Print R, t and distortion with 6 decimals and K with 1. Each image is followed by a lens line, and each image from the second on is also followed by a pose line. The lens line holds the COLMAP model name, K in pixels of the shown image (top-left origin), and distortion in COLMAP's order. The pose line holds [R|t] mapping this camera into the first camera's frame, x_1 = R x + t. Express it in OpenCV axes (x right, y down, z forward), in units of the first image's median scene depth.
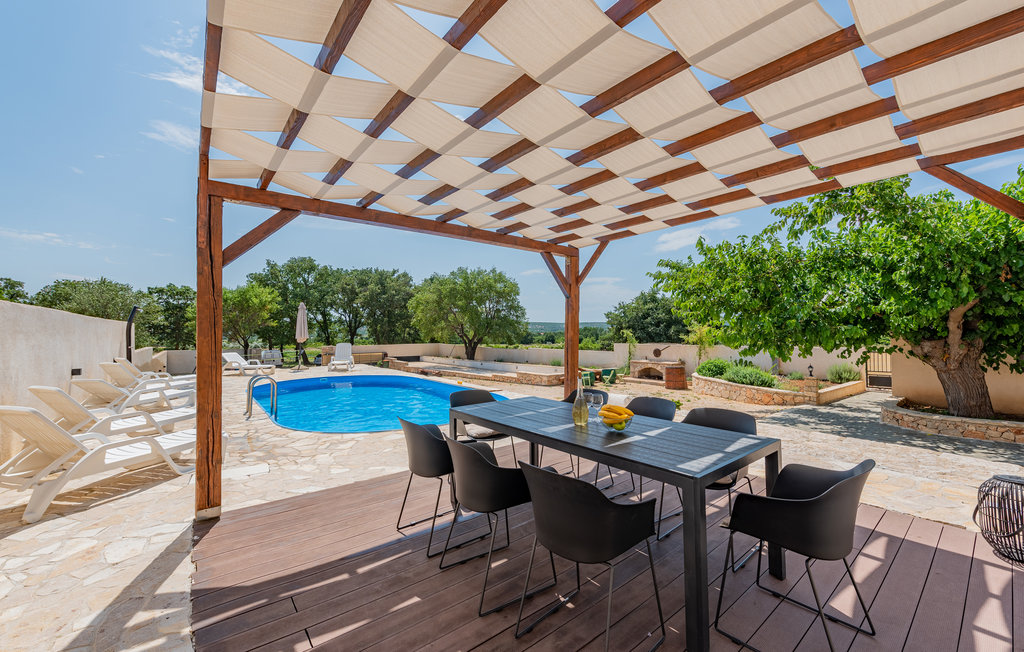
lens RADIAL K [[401.1, 0, 512.0], [0, 401.1, 326.0], [0, 0, 1]] dist [-0.000167, 0.000029]
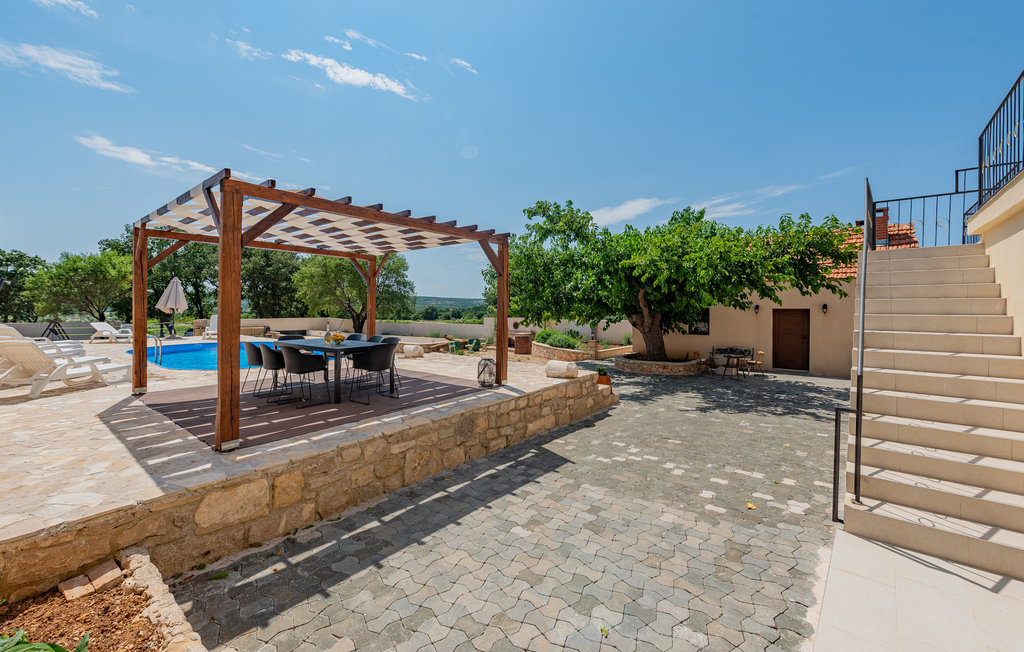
lens RADIAL K [[421.4, 0, 515.5], [0, 421.4, 311.8], [0, 0, 1]] dist [0.001836, 0.000372]
pose [[0.977650, 0.007561, 0.210102, 0.063825], [-0.012690, 0.999653, 0.023071, -0.001357], [-0.209855, -0.025221, 0.977407, -0.143508]]
